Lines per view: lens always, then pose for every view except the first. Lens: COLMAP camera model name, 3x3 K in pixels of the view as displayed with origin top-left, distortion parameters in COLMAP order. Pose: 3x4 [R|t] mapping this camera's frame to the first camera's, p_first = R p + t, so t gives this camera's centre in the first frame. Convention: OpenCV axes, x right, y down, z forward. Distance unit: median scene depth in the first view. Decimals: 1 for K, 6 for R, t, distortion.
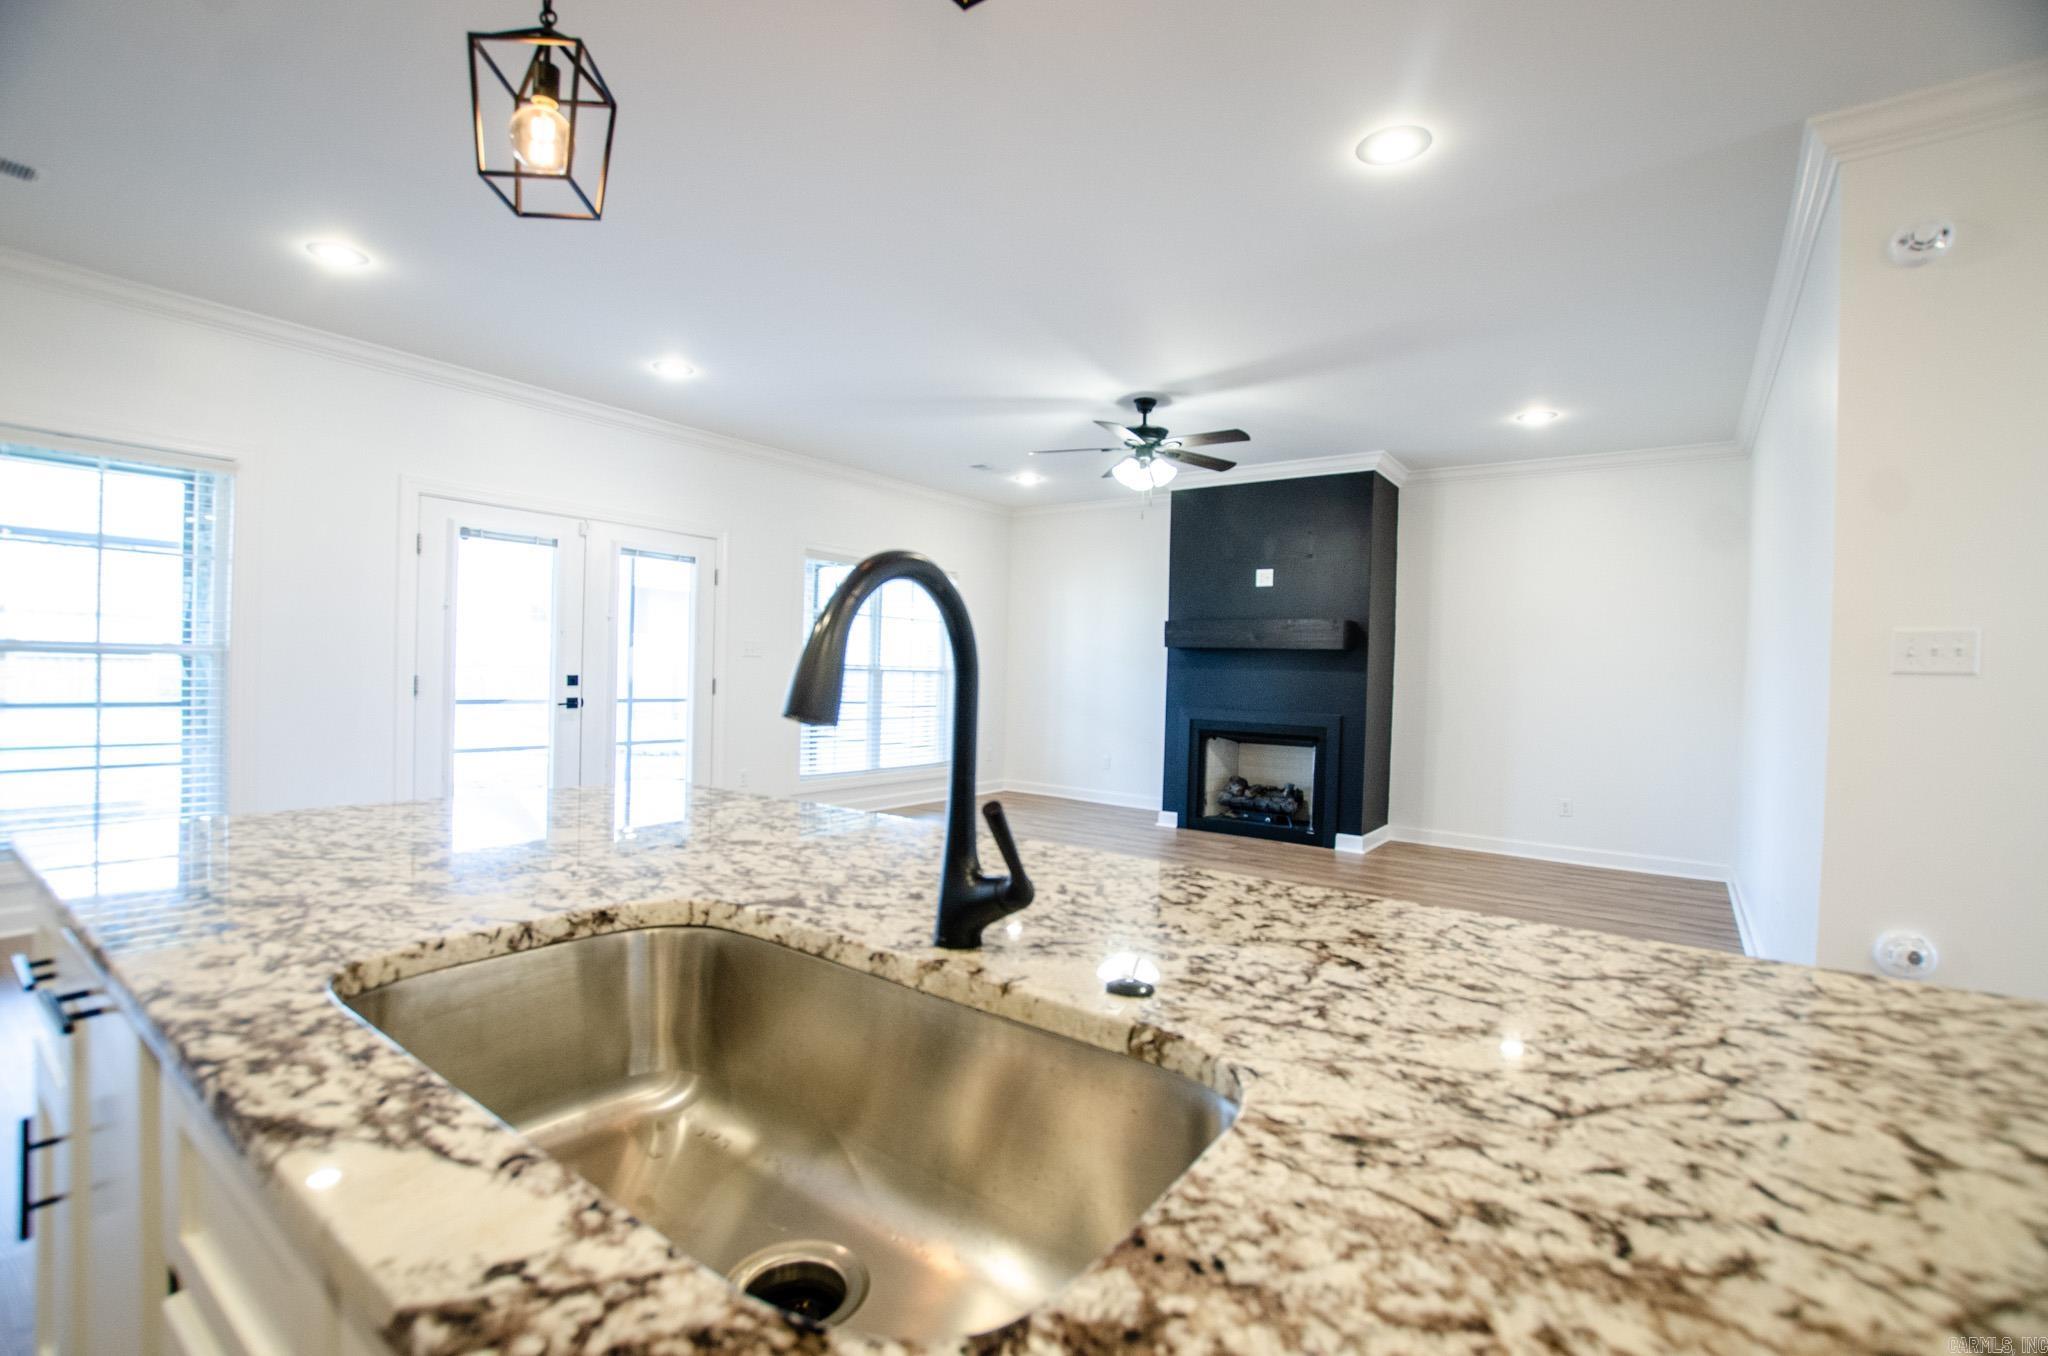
lens RADIAL K [[897.5, 0, 1015.9], [0, 897.5, 683.1], [0, 0, 1]] dist [-0.027338, 0.000201]
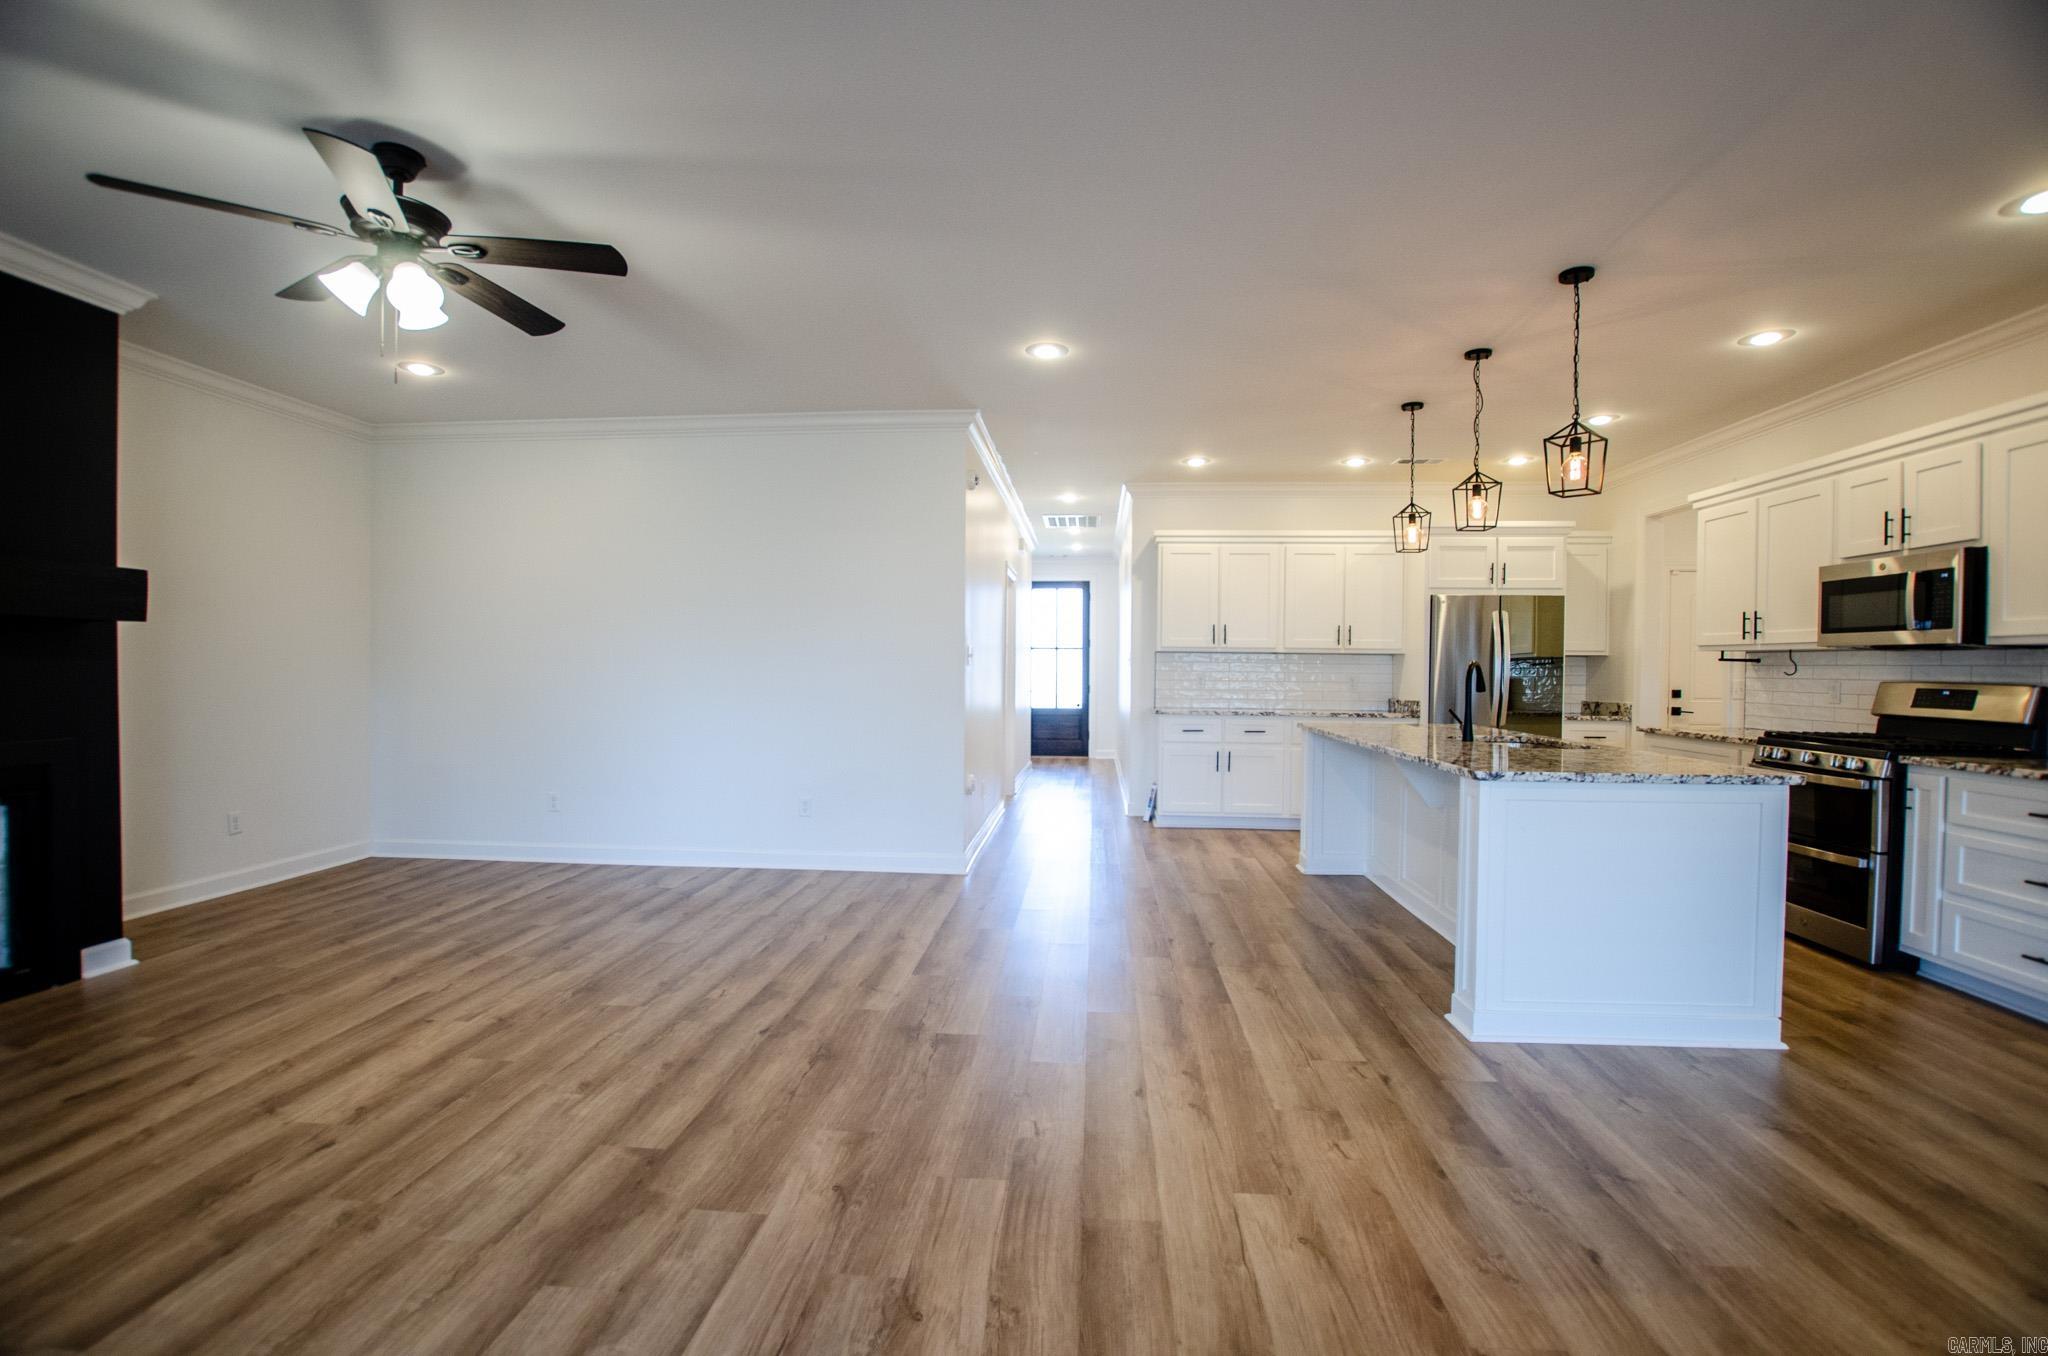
lens RADIAL K [[893.8, 0, 1027.9], [0, 893.8, 682.6], [0, 0, 1]] dist [-0.023087, 0.000172]
pose [[-0.531437, -0.046510, 0.845820, -0.414034], [-0.012016, 0.998805, 0.047372, -0.030992], [-0.847013, 0.015012, -0.531361, 0.810659]]
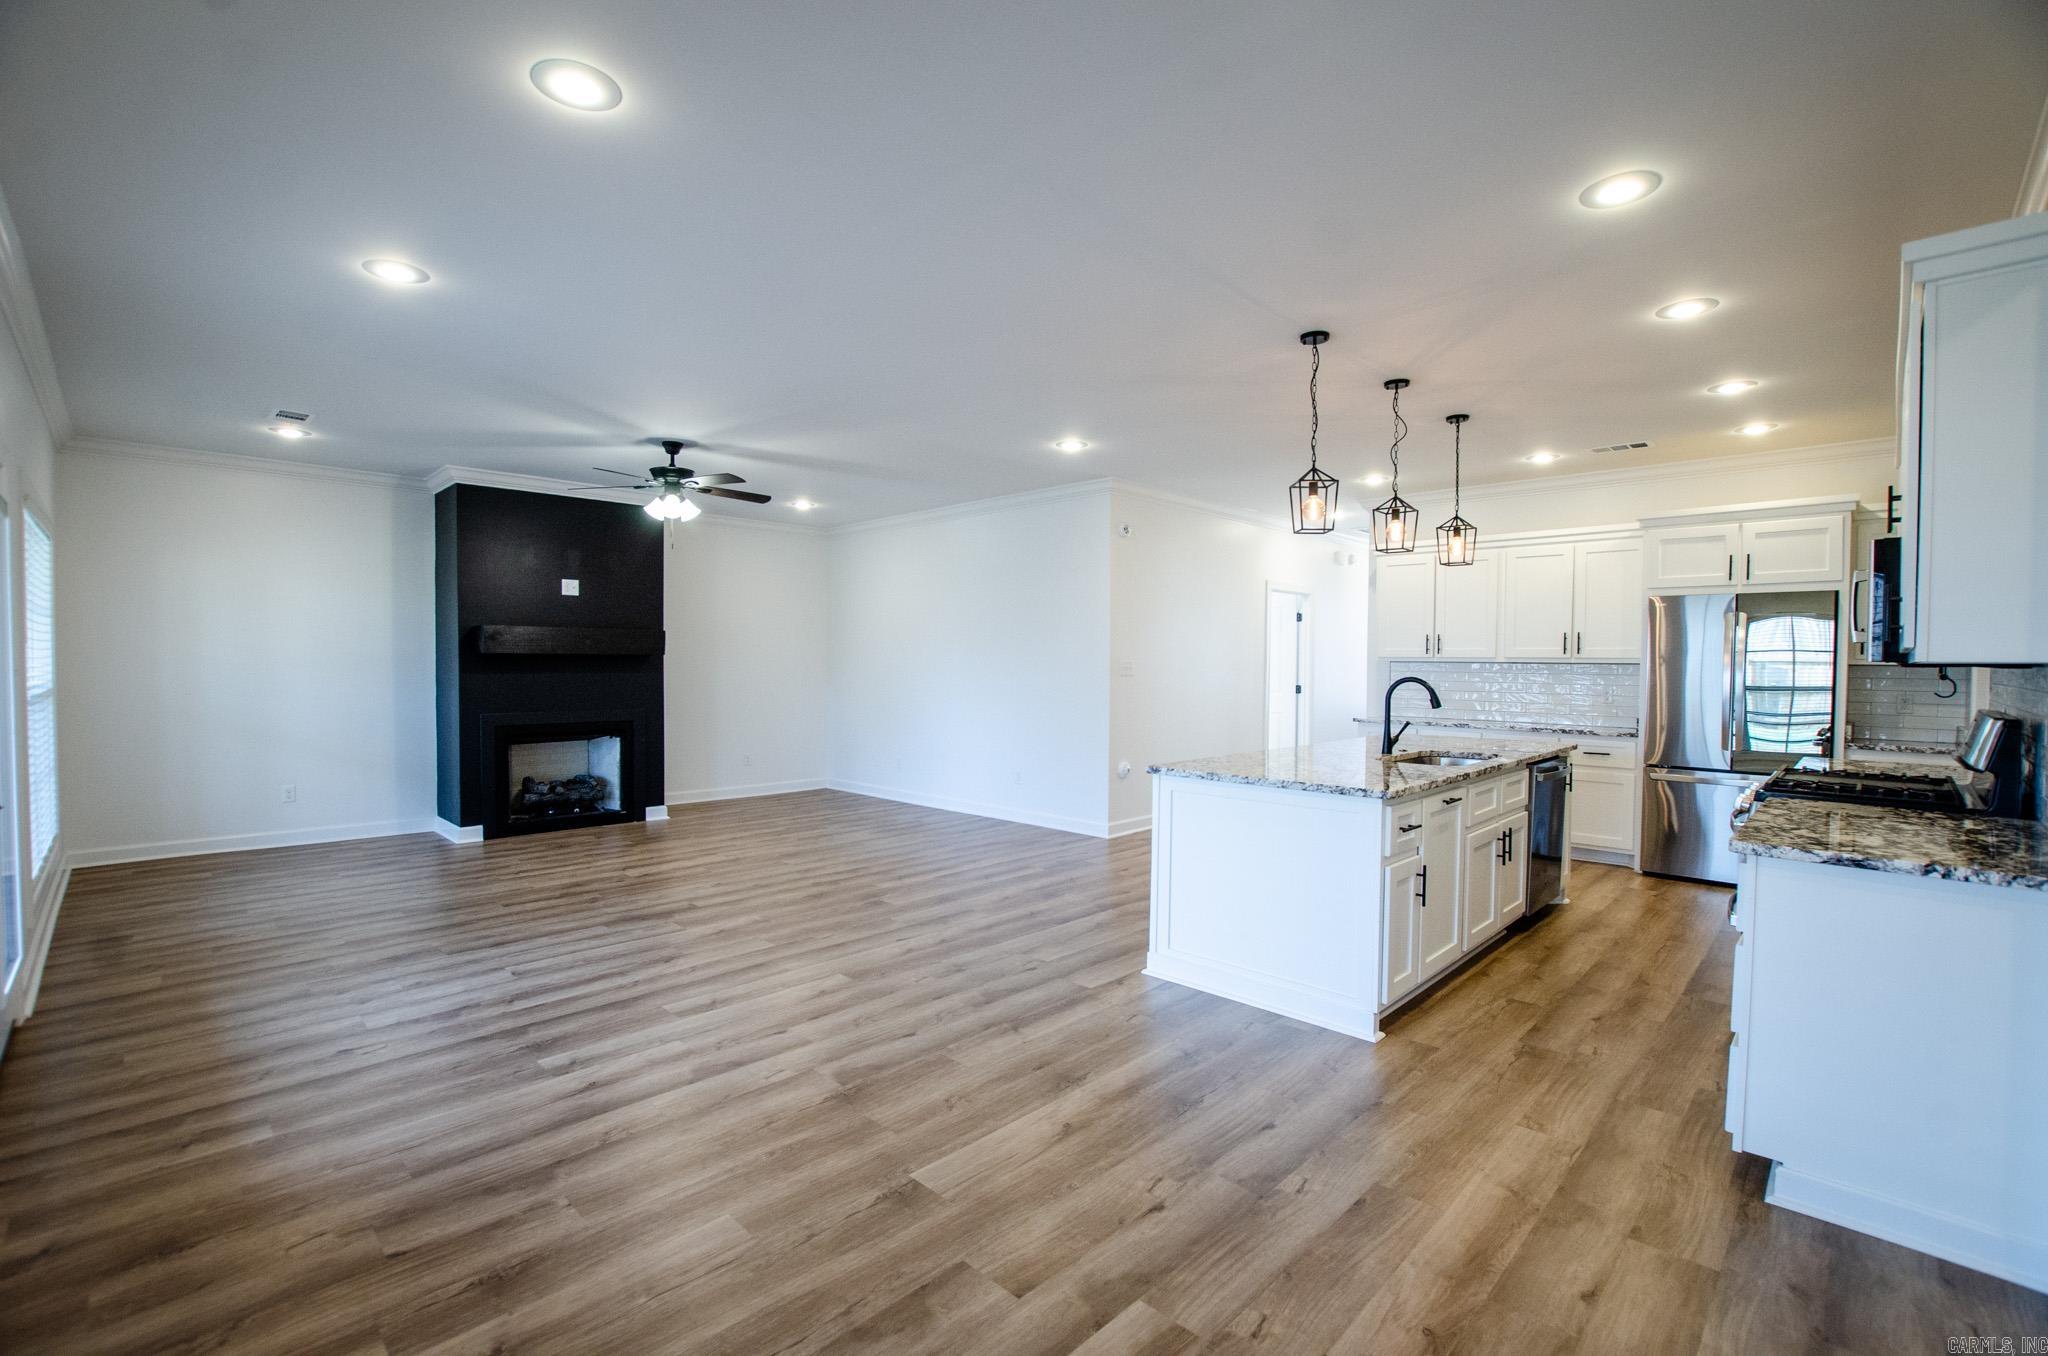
lens RADIAL K [[902.6, 0, 1032.3], [0, 902.6, 681.9], [0, 0, 1]] dist [-0.022649, 0.000096]
pose [[0.129861, -0.049738, 0.990284, -0.778741], [0.009684, 0.998757, 0.048893, -0.054353], [-0.991485, 0.003241, 0.130181, 0.343995]]
